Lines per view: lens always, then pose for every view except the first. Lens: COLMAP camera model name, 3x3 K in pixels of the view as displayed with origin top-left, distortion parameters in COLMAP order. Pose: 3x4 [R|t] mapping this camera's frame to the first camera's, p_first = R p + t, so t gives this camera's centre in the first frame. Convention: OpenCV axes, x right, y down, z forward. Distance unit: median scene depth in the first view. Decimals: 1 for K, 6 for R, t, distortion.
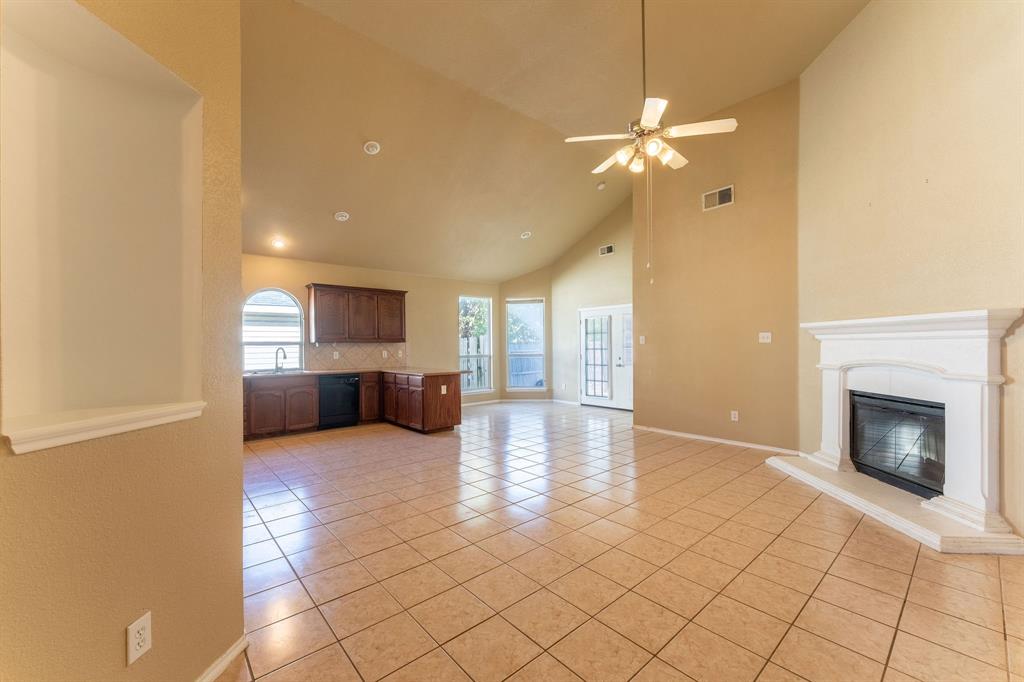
lens RADIAL K [[409.9, 0, 509.7], [0, 409.9, 341.9], [0, 0, 1]] dist [-0.002259, -0.000853]
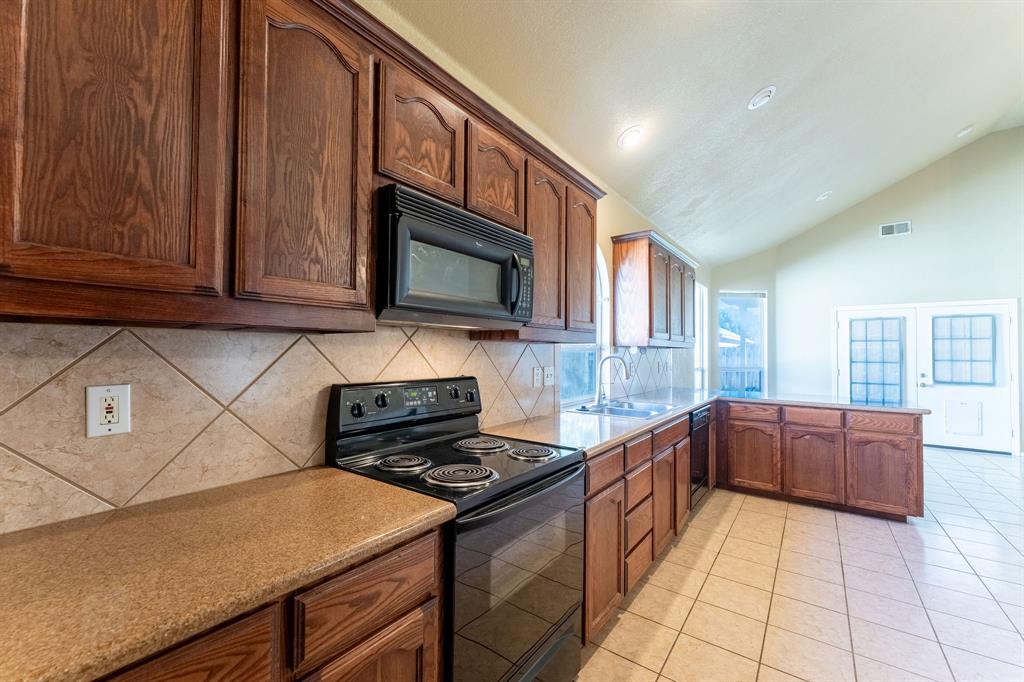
lens RADIAL K [[409.9, 0, 502.8], [0, 409.9, 344.0], [0, 0, 1]] dist [-0.002259, -0.000853]
pose [[0.978275, 0.022390, 0.206098, -0.709954], [-0.020677, 0.999731, -0.010461, 0.007965], [-0.206276, 0.005972, 0.978476, 0.495788]]
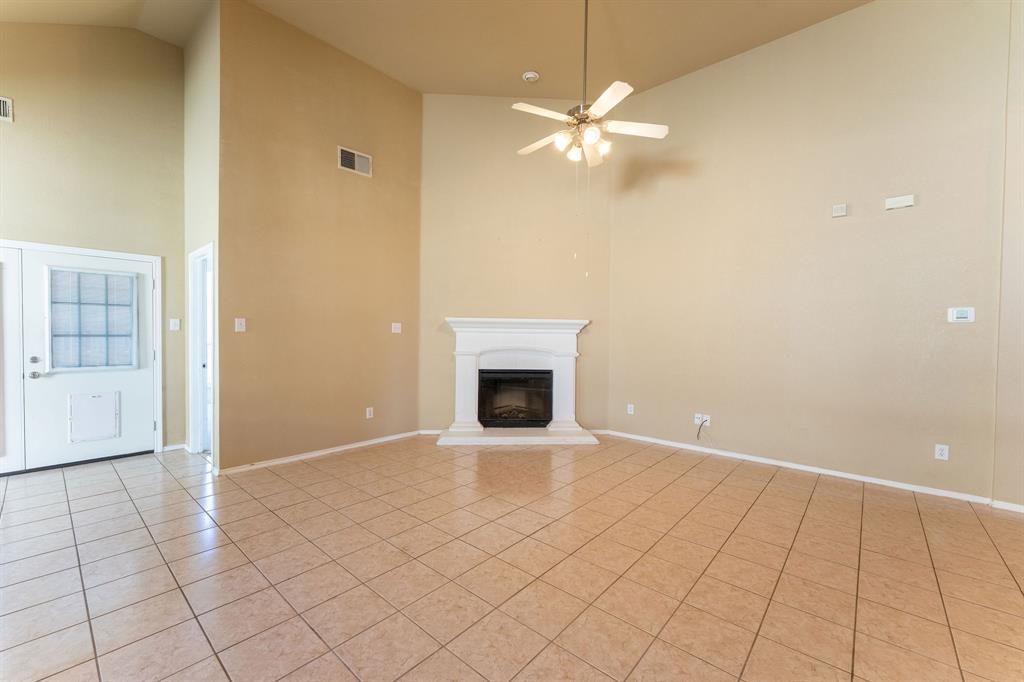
lens RADIAL K [[409.9, 0, 507.7], [0, 409.9, 342.1], [0, 0, 1]] dist [-0.002259, -0.000853]
pose [[-0.138281, -0.013752, 0.990298, -0.293216], [-0.019470, 0.999748, 0.011164, 0.005601], [-0.990202, -0.017737, -0.138514, 0.611707]]
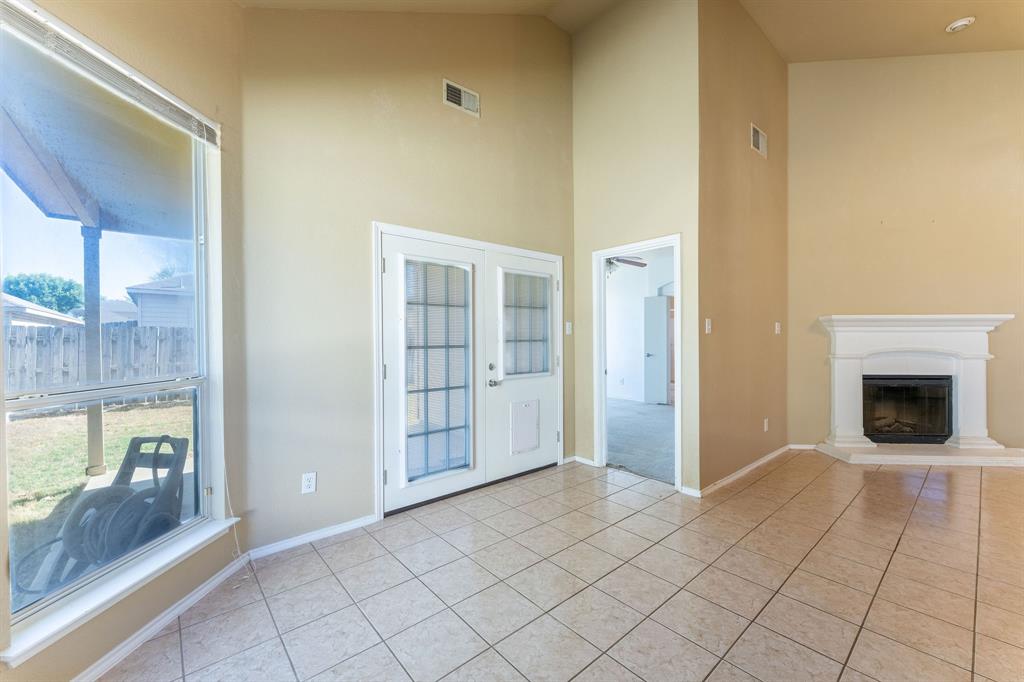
lens RADIAL K [[409.9, 0, 510.1], [0, 409.9, 344.0], [0, 0, 1]] dist [-0.002259, -0.000853]
pose [[0.007474, -0.005064, 0.999959, -0.190340], [-0.004646, 0.999976, 0.005098, 0.015448], [-0.999961, -0.004684, 0.007451, 1.110249]]
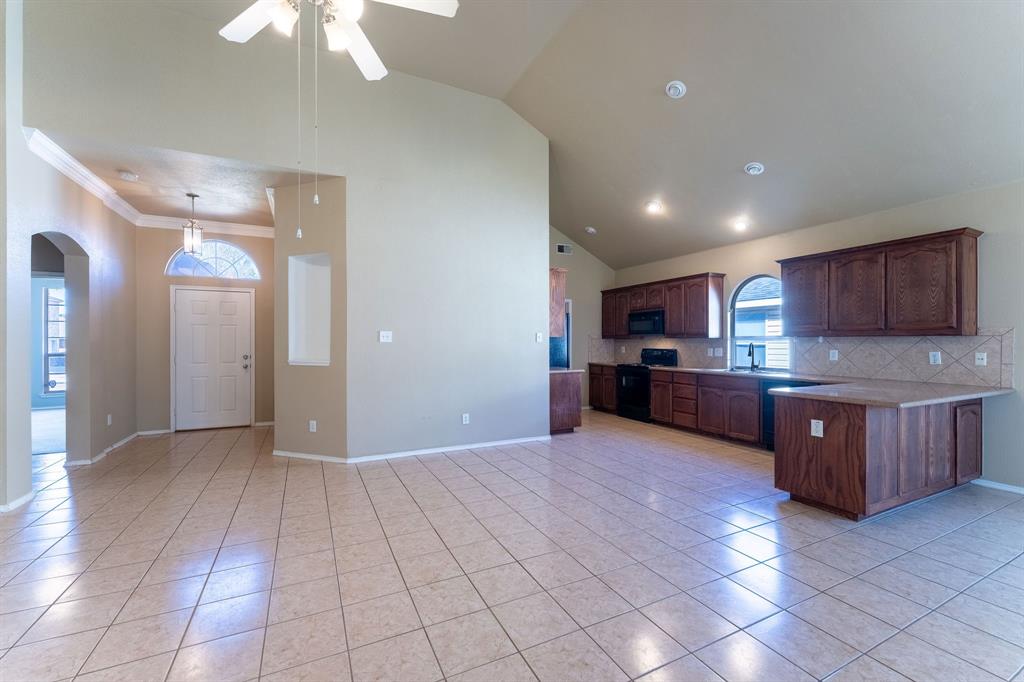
lens RADIAL K [[409.9, 0, 507.5], [0, 409.9, 342.5], [0, 0, 1]] dist [-0.002259, -0.000853]
pose [[-0.263320, 0.008684, -0.964669, 0.373022], [0.008170, 0.999944, 0.006771, 0.002329], [0.964674, -0.006098, -0.263376, 0.655868]]
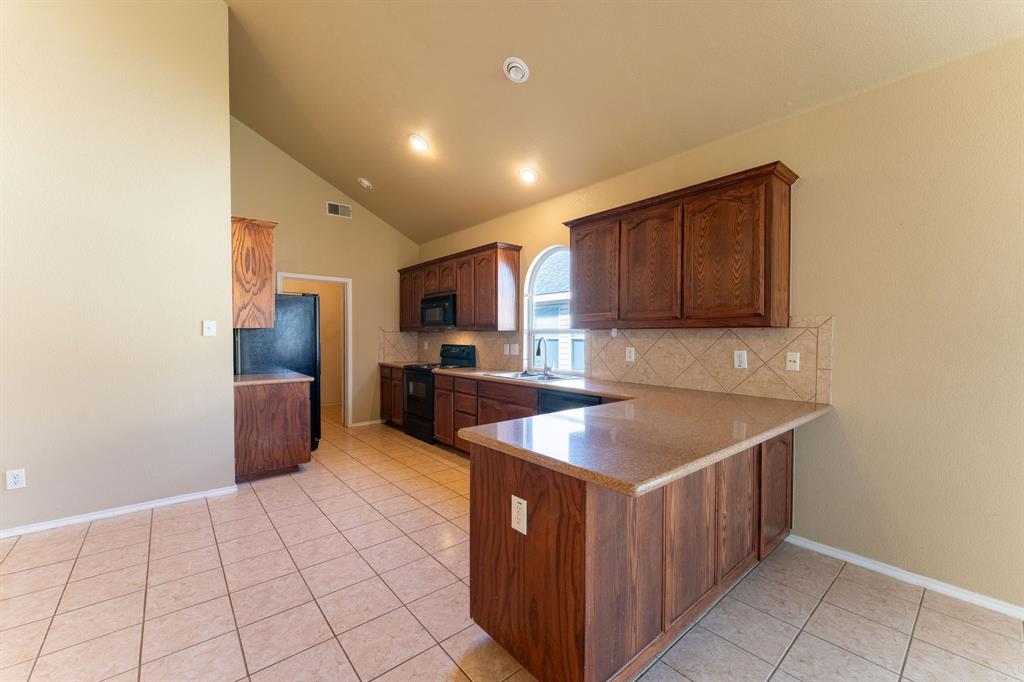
lens RADIAL K [[409.9, 0, 502.3], [0, 409.9, 342.4], [0, 0, 1]] dist [-0.002259, -0.000853]
pose [[-0.024705, 0.024687, -0.999390, 0.074773], [0.005253, 0.999684, 0.024565, 0.004861], [0.999681, -0.004643, -0.024827, 0.856697]]
